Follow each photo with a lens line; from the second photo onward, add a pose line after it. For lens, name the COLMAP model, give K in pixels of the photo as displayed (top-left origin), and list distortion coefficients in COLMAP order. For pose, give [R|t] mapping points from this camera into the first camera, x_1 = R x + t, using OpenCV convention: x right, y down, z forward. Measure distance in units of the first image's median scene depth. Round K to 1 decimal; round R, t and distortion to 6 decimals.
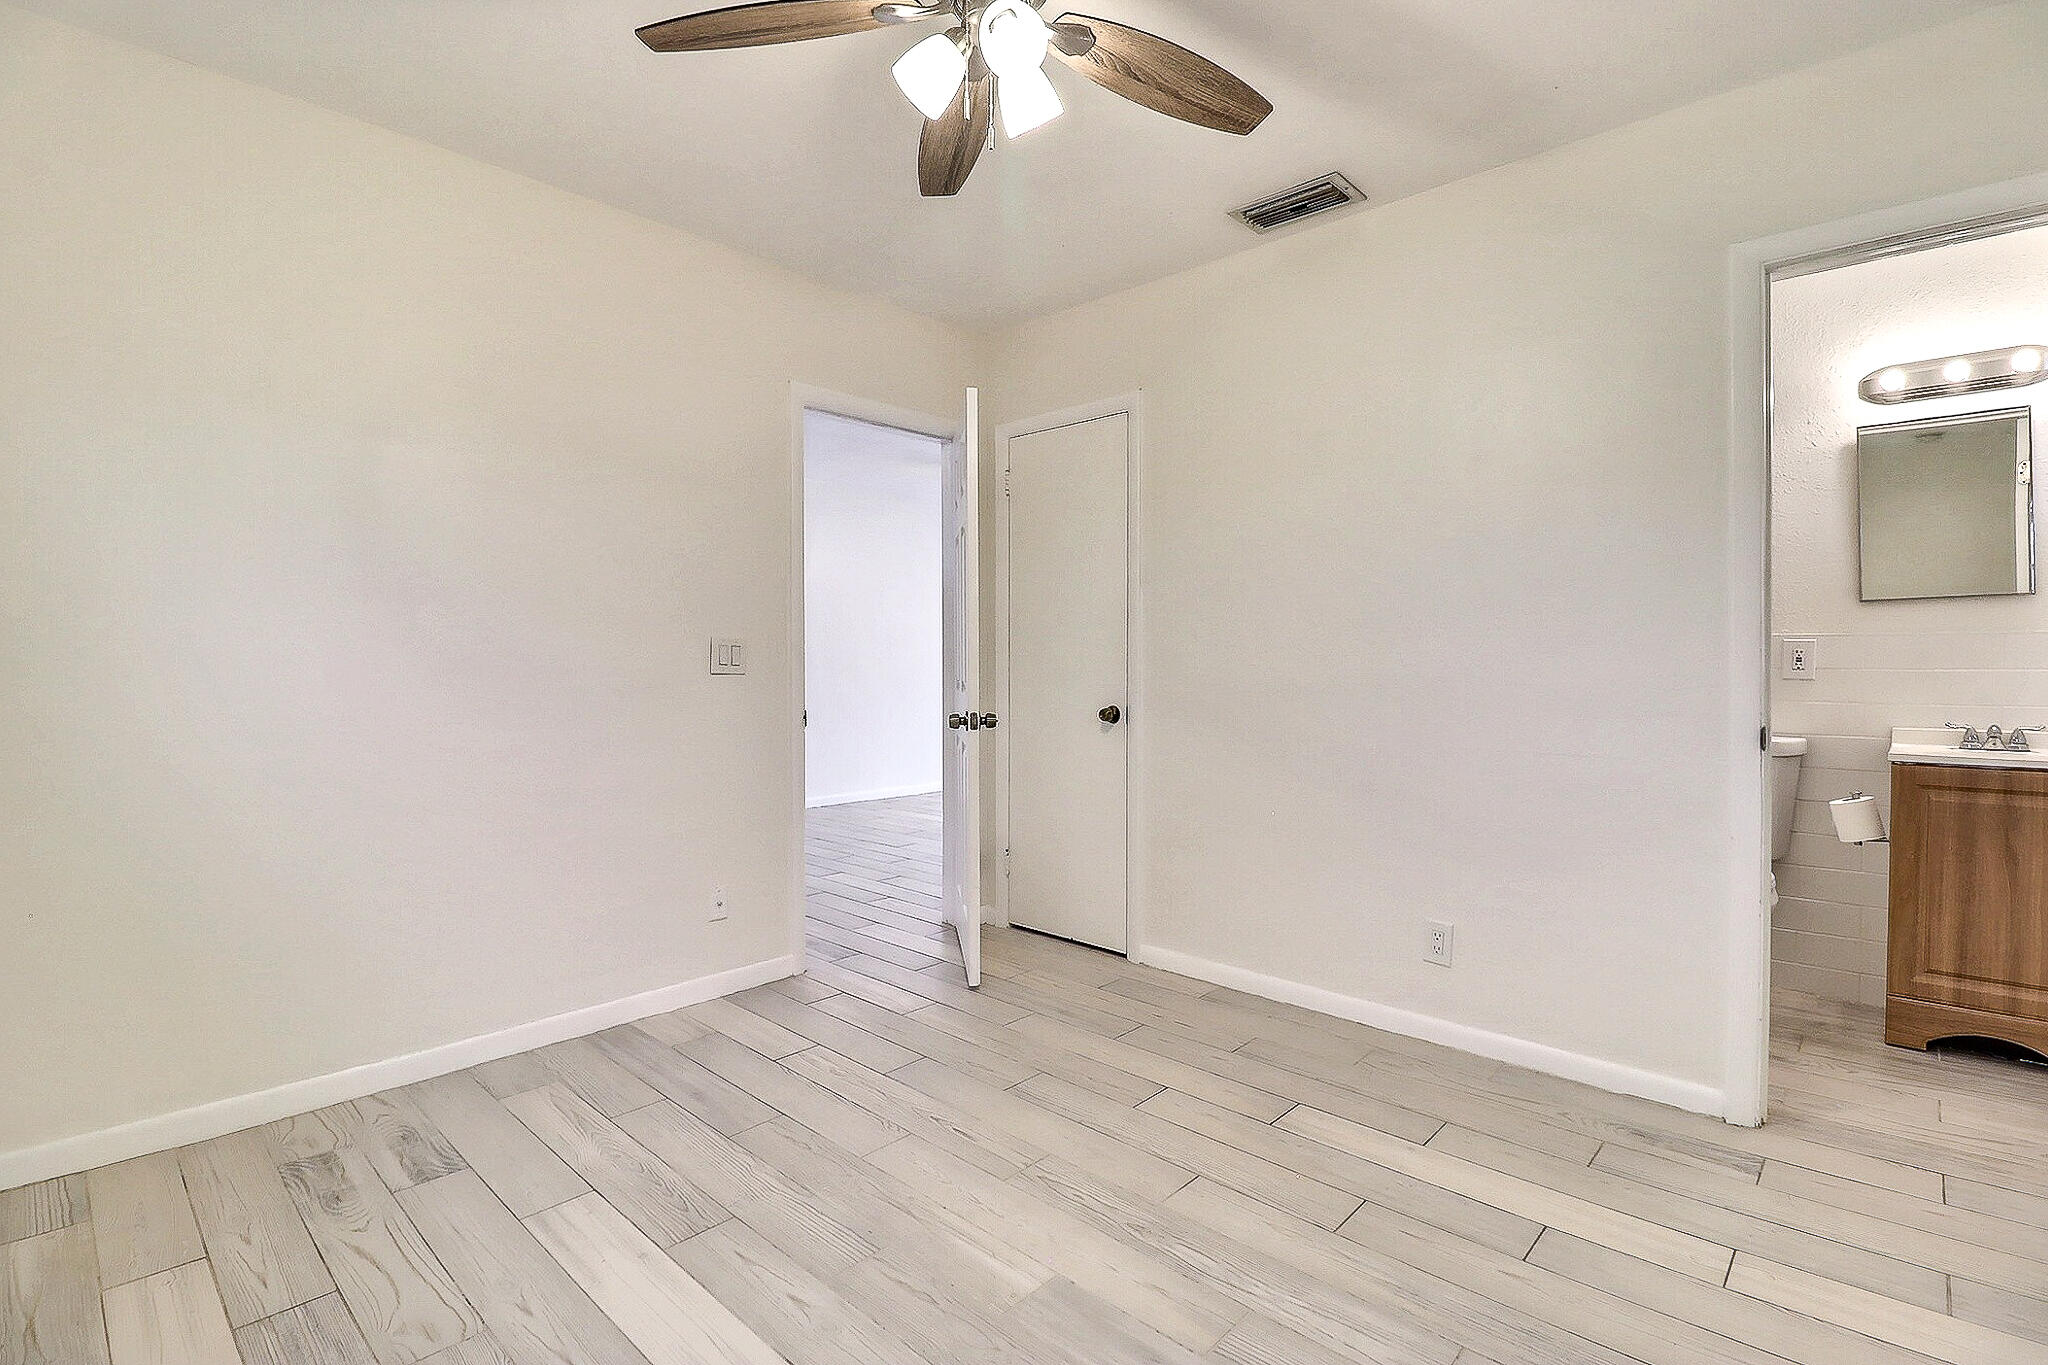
lens RADIAL K [[982.3, 0, 1011.9], [0, 982.3, 645.1], [0, 0, 1]] dist [-0.018212, -0.001297]
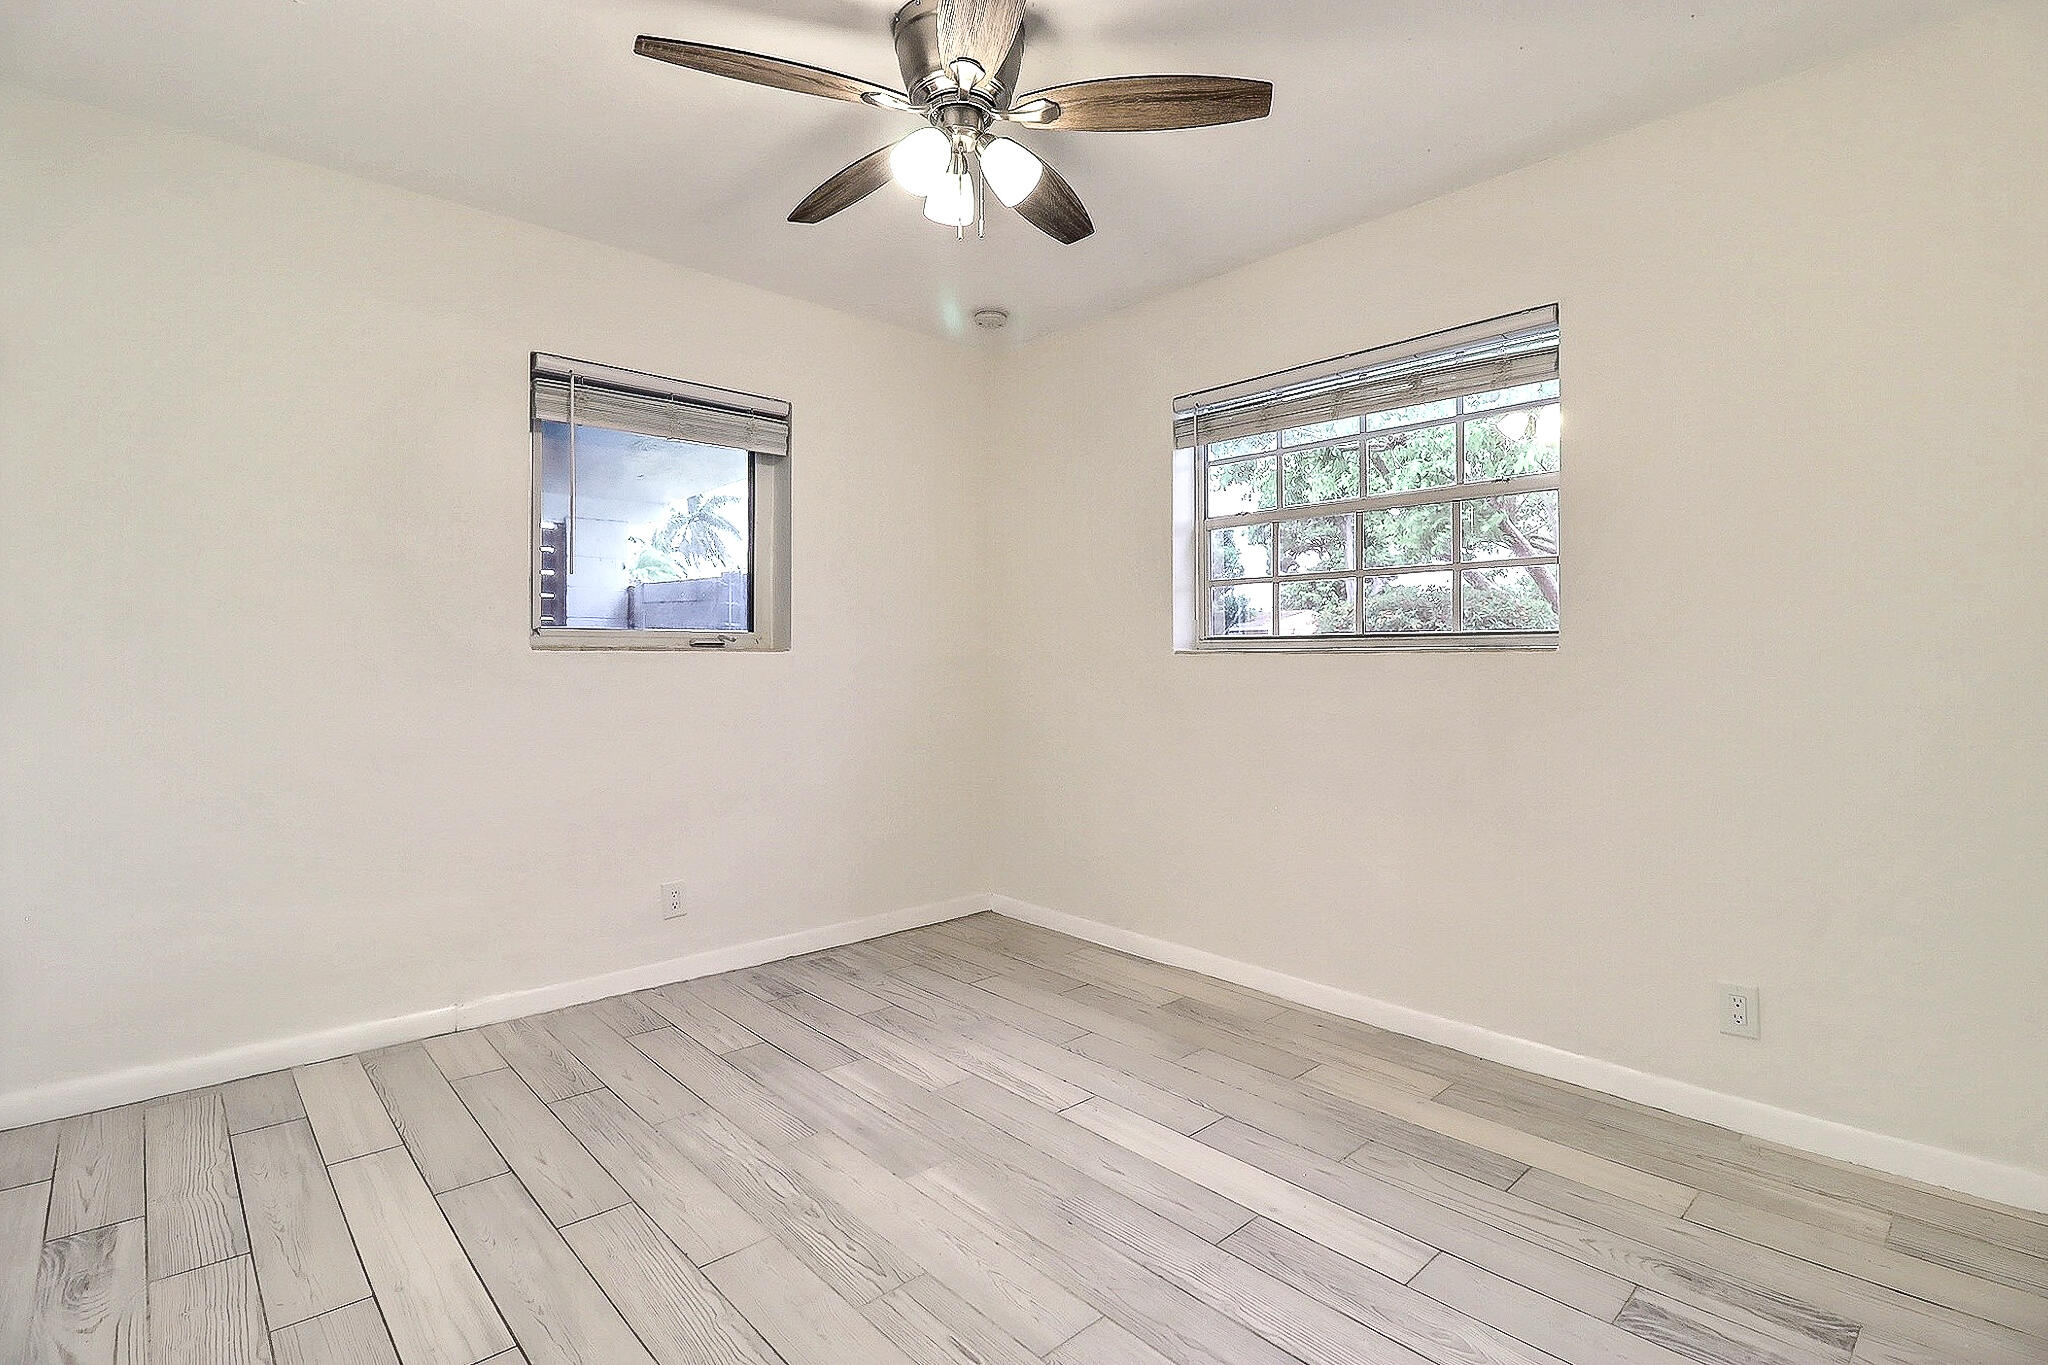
lens RADIAL K [[982.3, 0, 1011.9], [0, 982.3, 645.1], [0, 0, 1]] dist [-0.018212, -0.001297]
pose [[-0.997786, 0.001620, 0.066483, -0.150686], [-0.000444, 0.999518, -0.031026, 0.026684], [-0.066501, -0.030987, -0.997305, 1.995430]]
